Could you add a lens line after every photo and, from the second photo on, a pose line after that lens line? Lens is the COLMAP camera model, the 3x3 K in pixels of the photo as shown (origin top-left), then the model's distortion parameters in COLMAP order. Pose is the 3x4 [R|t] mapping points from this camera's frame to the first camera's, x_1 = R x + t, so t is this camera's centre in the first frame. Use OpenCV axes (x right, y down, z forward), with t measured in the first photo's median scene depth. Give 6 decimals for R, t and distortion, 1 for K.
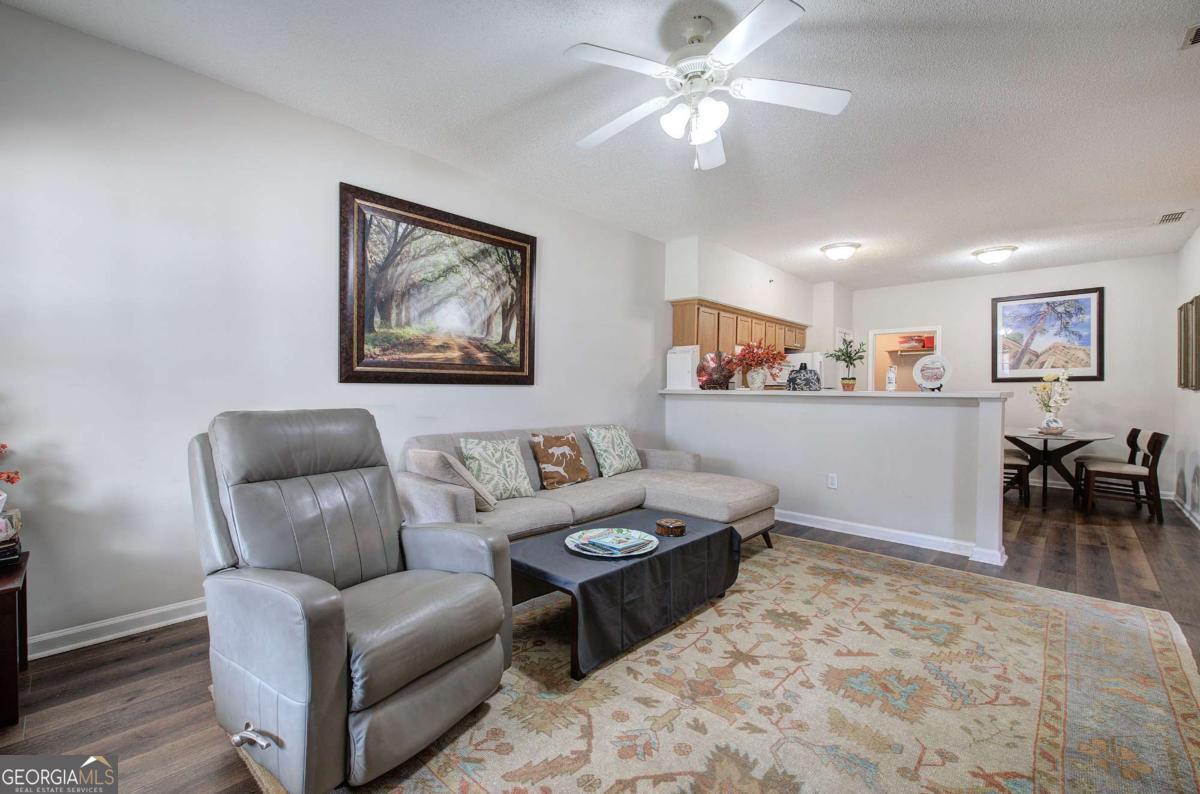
lens RADIAL K [[515.1, 0, 600.6], [0, 515.1, 394.1], [0, 0, 1]] dist [-0.005465, 0.001261]
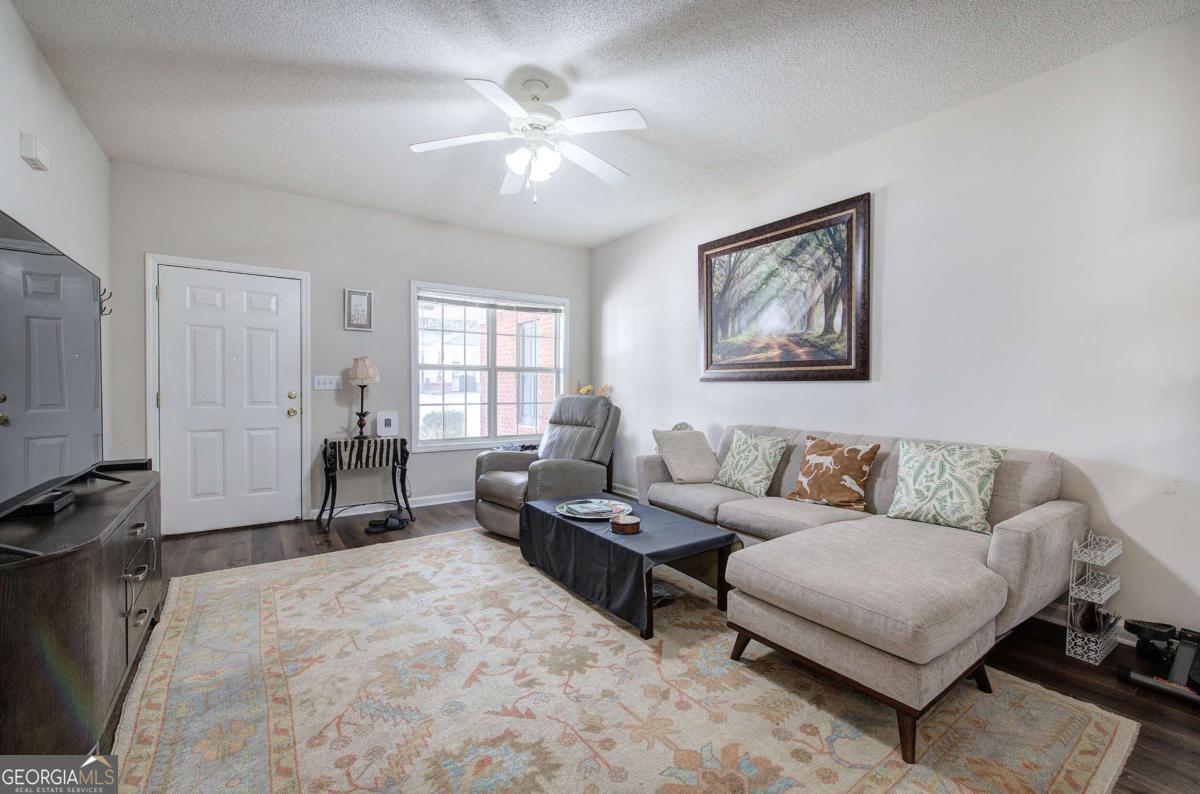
lens RADIAL K [[515.1, 0, 602.0], [0, 515.1, 394.1], [0, 0, 1]] dist [-0.005465, 0.001261]
pose [[-0.223255, 0.009916, -0.974710, 0.876220], [-0.016149, 0.999773, 0.013870, -0.001482], [0.974626, 0.018837, -0.223044, 0.934829]]
